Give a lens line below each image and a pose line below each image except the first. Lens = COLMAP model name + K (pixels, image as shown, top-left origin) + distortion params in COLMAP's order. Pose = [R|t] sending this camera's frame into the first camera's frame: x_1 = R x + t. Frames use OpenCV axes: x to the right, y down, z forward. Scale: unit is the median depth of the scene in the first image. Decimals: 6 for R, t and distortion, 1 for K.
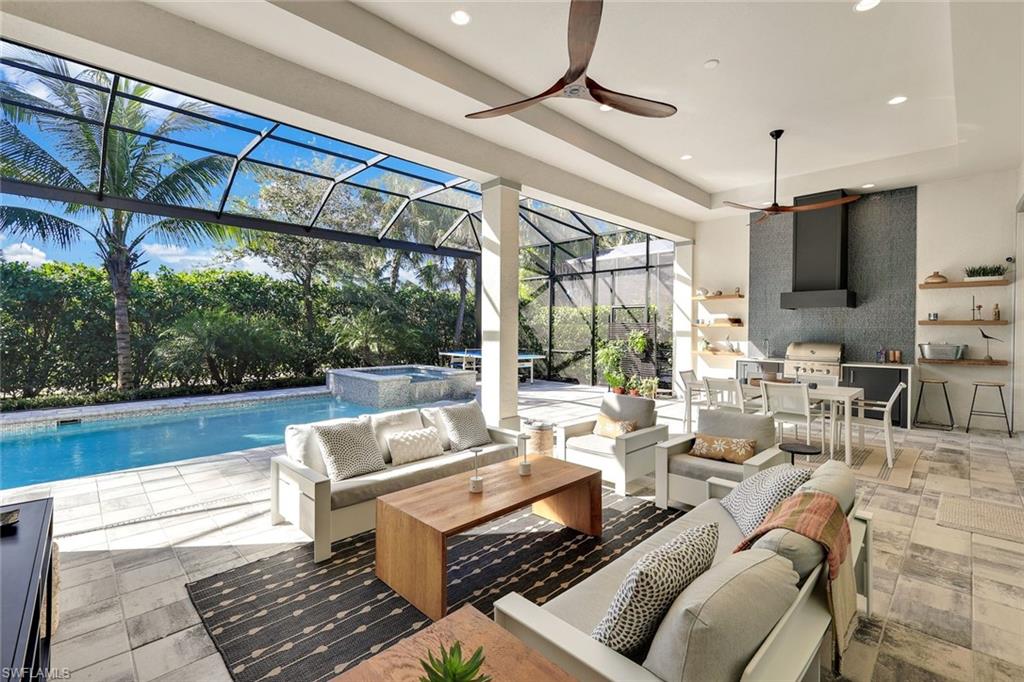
lens RADIAL K [[456.6, 0, 504.3], [0, 456.6, 328.0], [0, 0, 1]] dist [0.004745, 0.000956]
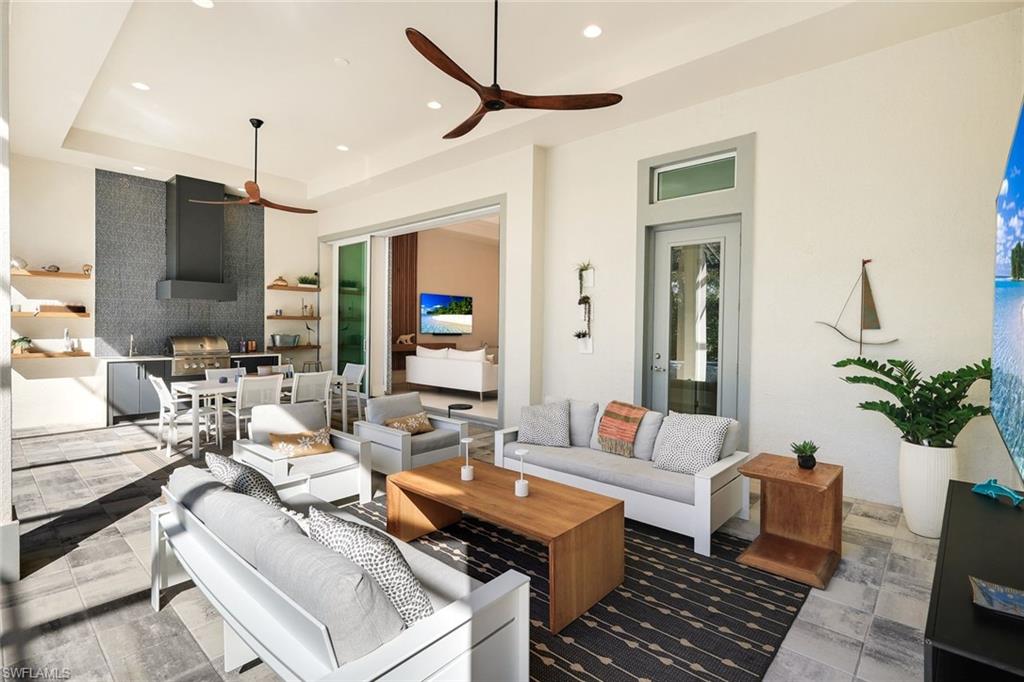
lens RADIAL K [[490.8, 0, 520.1], [0, 490.8, 345.0], [0, 0, 1]] dist [0.003630, 0.000029]
pose [[-0.077808, -0.043485, 0.996020, -0.471386], [-0.011804, 0.999018, 0.042694, -0.001965], [-0.996898, -0.008435, -0.078245, 0.479038]]
